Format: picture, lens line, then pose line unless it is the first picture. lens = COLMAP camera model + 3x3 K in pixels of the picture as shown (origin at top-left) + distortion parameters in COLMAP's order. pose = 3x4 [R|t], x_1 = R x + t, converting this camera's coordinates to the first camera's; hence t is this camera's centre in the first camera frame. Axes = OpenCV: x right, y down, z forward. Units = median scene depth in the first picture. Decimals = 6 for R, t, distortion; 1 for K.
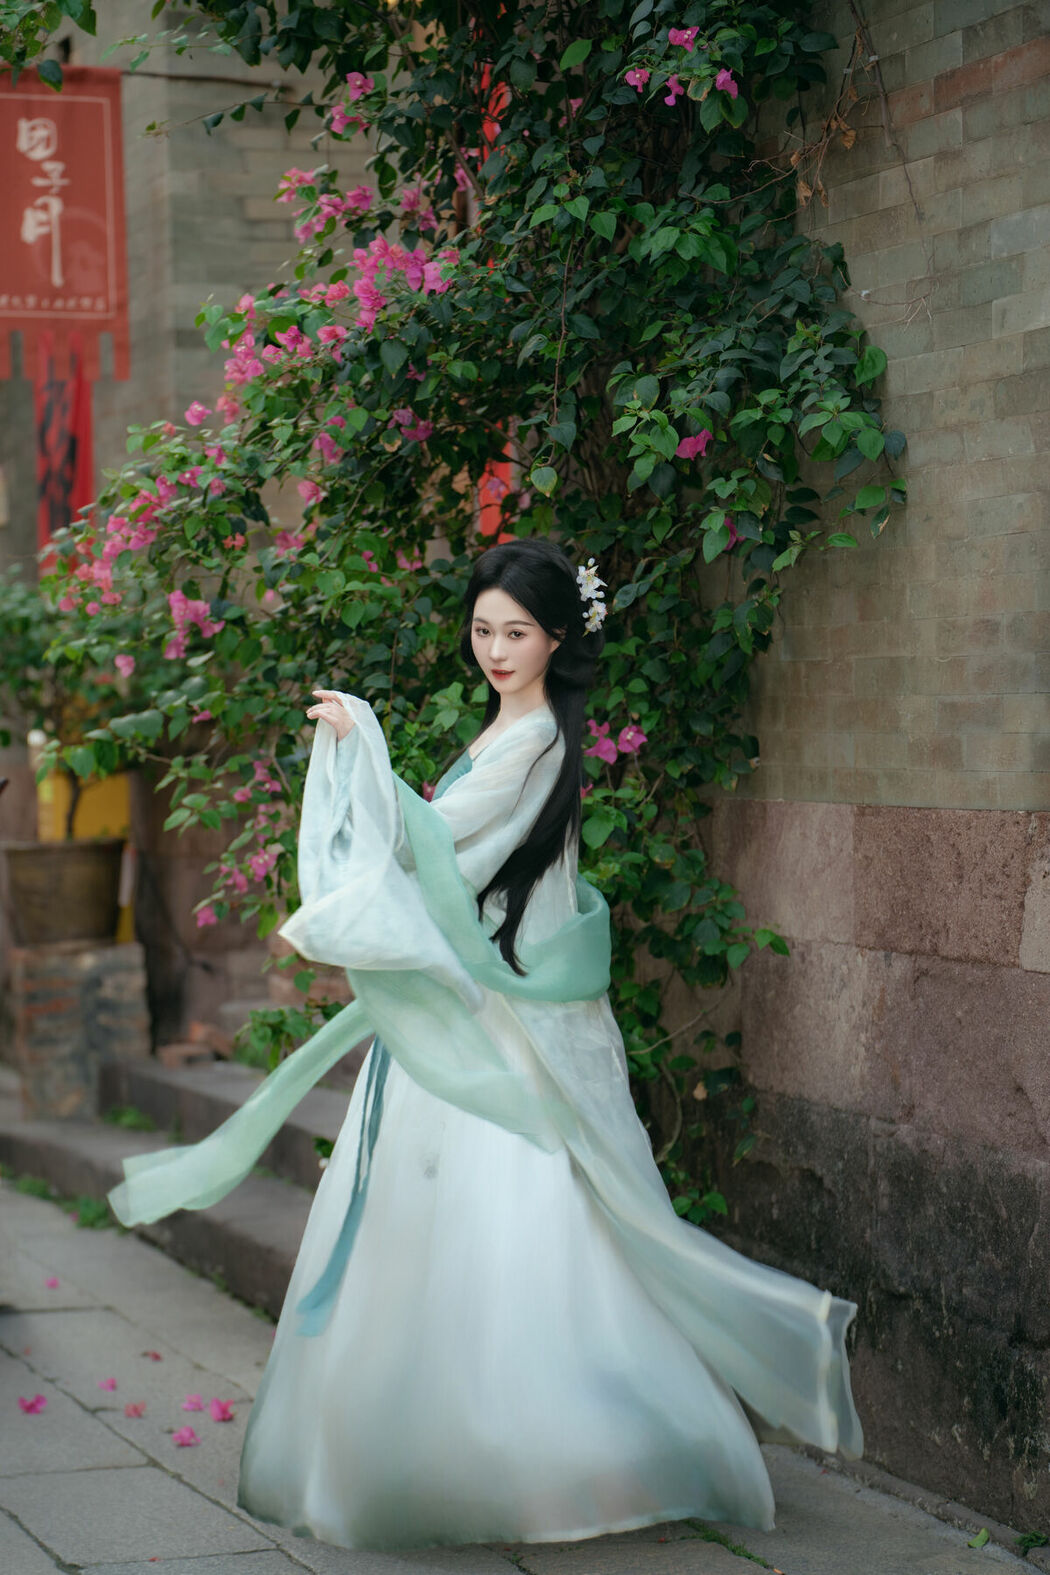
lens RADIAL K [[4820.2, 0, 525.0], [0, 4820.2, 787.5], [0, 0, 1]] dist [0.410495, 0.002631]
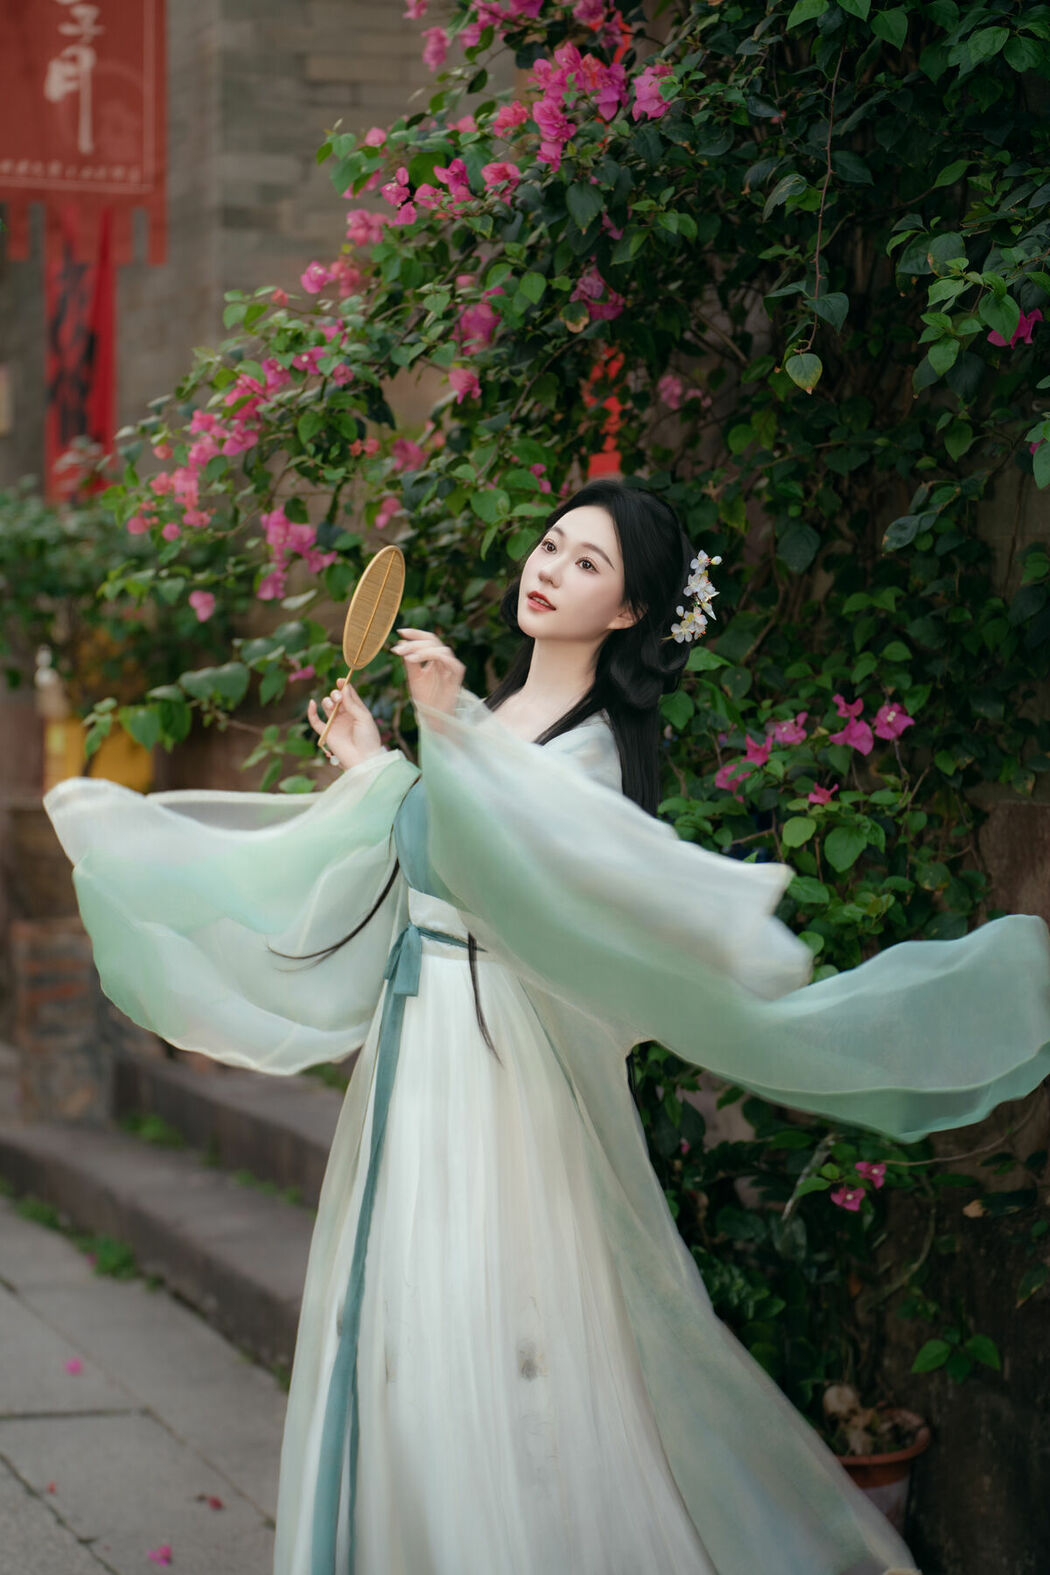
lens RADIAL K [[4293.0, 0, 525.0], [0, 4293.0, 787.5], [0, 0, 1]] dist [0.096398, 1.028725]
pose [[0.999339, 0.021681, 0.029173, -0.051760], [-0.022295, 0.999533, 0.020906, -0.011952], [-0.028706, -0.021543, 0.999356, 0.316465]]
